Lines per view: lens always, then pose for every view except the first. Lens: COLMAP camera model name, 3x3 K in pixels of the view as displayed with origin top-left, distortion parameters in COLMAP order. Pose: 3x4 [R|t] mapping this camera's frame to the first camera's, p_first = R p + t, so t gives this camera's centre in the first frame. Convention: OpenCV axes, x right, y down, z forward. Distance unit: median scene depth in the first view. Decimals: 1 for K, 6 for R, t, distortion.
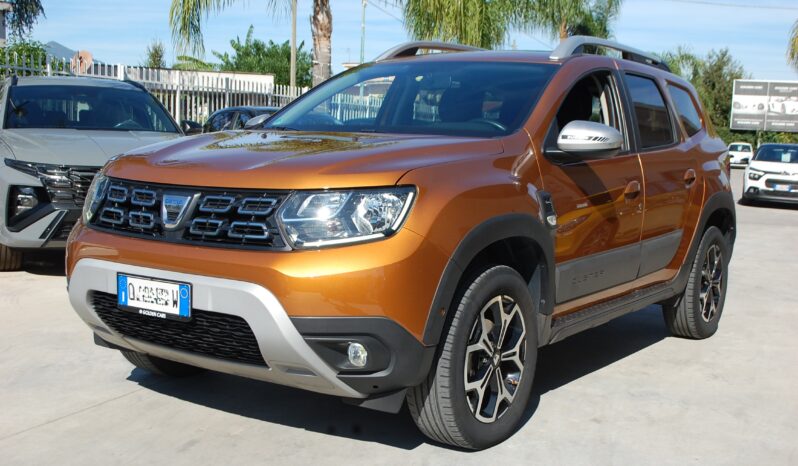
lens RADIAL K [[955.6, 0, 399.1], [0, 955.6, 233.6], [0, 0, 1]] dist [-0.093055, 0.000000]
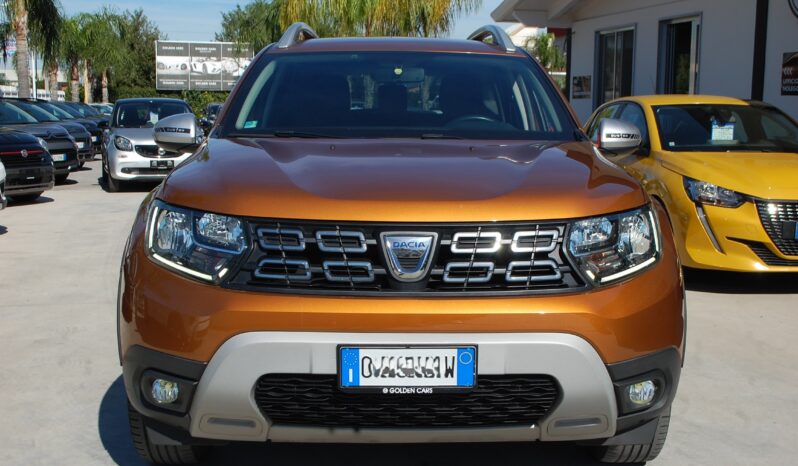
lens RADIAL K [[955.6, 0, 399.0], [0, 955.6, 233.2], [0, 0, 1]] dist [-0.093055, 0.000000]
pose [[0.816523, -0.097500, 0.569020, -0.589600], [0.073745, 0.995176, 0.064699, -0.080627], [-0.572583, -0.010866, 0.819775, 0.305833]]
